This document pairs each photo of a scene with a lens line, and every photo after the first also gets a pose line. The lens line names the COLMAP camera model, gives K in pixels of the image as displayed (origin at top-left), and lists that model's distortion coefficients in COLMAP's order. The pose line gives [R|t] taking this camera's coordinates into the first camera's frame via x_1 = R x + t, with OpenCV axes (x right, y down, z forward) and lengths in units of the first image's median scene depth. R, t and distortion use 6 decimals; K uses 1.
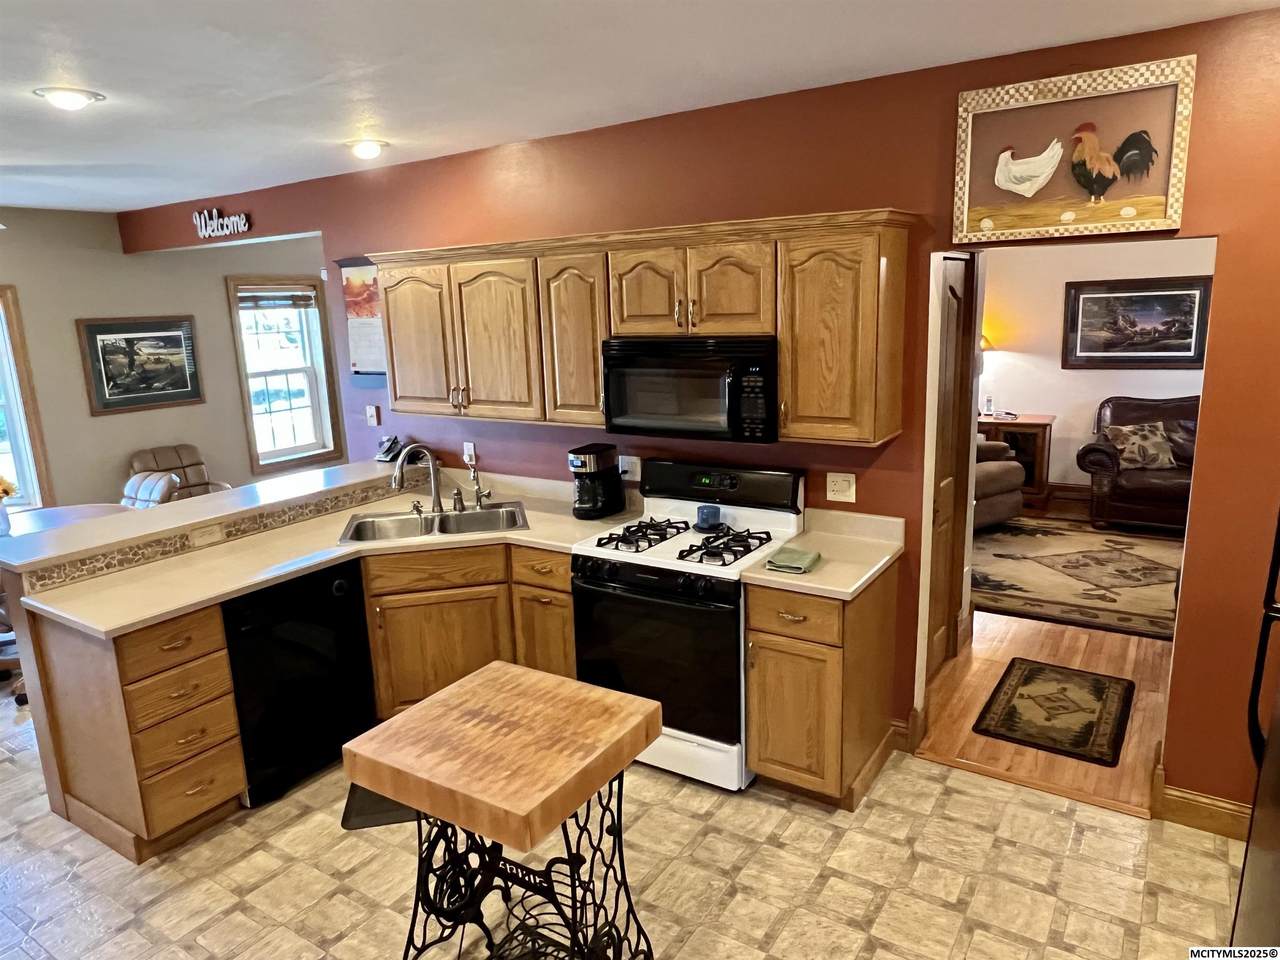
lens RADIAL K [[835.8, 0, 634.5], [0, 835.8, 481.7], [0, 0, 1]] dist [-0.002333, -0.001407]
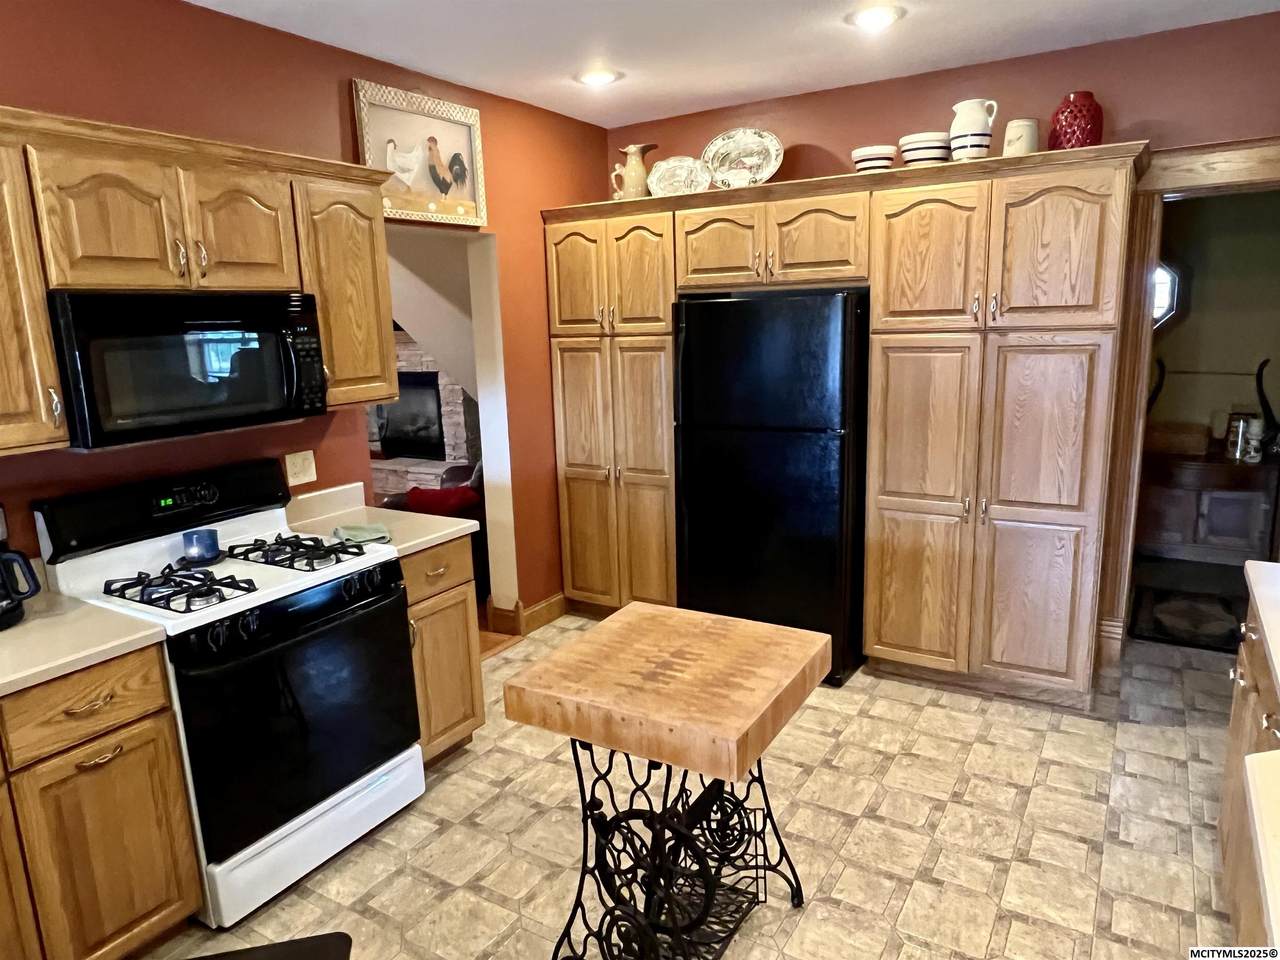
lens RADIAL K [[835.8, 0, 632.1], [0, 835.8, 481.5], [0, 0, 1]] dist [-0.002333, -0.001407]
pose [[-0.032928, -0.160583, 0.986473, -0.782381], [0.248404, 0.954723, 0.163706, -0.044811], [-0.968097, 0.250434, 0.008452, 0.751936]]
